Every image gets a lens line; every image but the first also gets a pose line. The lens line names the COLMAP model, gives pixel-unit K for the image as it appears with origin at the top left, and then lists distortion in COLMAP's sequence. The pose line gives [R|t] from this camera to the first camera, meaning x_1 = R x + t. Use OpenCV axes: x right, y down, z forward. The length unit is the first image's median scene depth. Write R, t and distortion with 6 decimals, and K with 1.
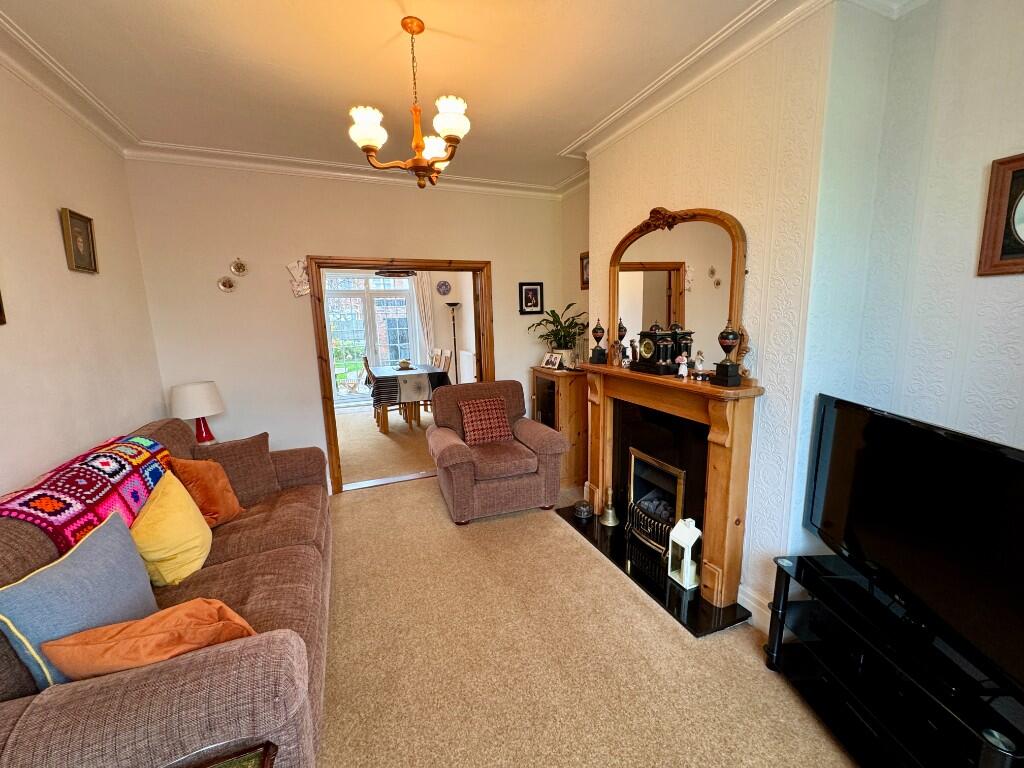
lens RADIAL K [[407.3, 0, 509.3], [0, 407.3, 385.7], [0, 0, 1]] dist [-0.003114, -0.000080]
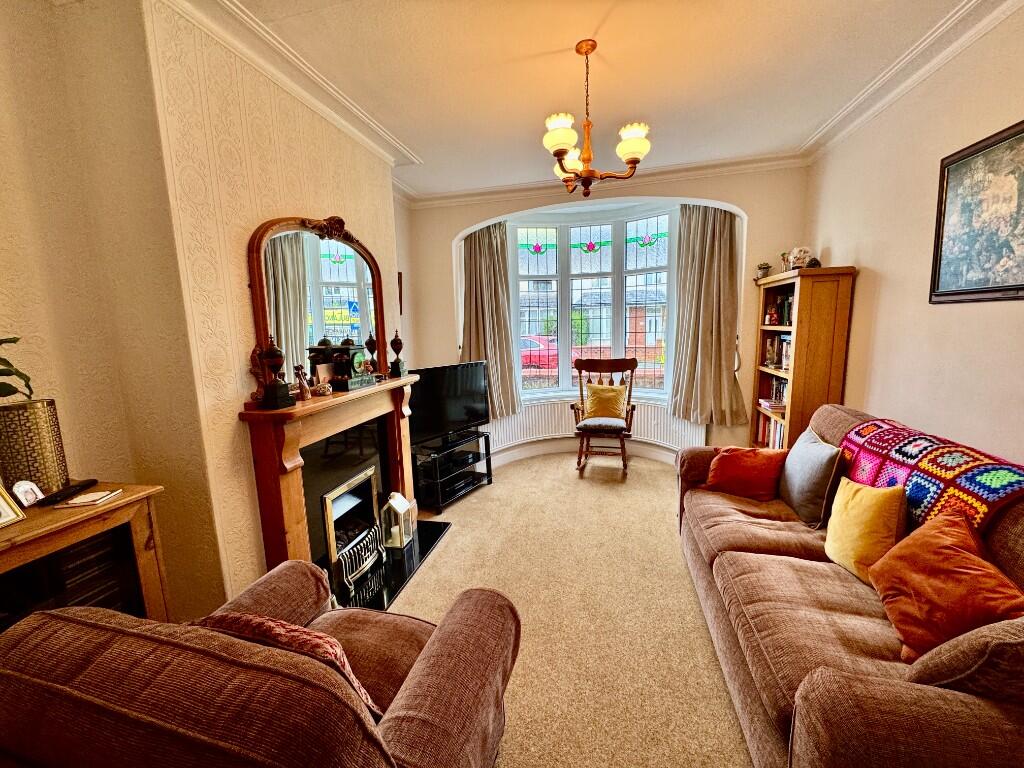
lens RADIAL K [[407.3, 0, 506.6], [0, 407.3, 380.2], [0, 0, 1]] dist [-0.003114, -0.000080]
pose [[-0.804835, -0.031480, 0.592663, -0.685570], [0.144269, 0.958263, 0.246816, -0.309796], [-0.575697, 0.284150, -0.766702, 2.033339]]
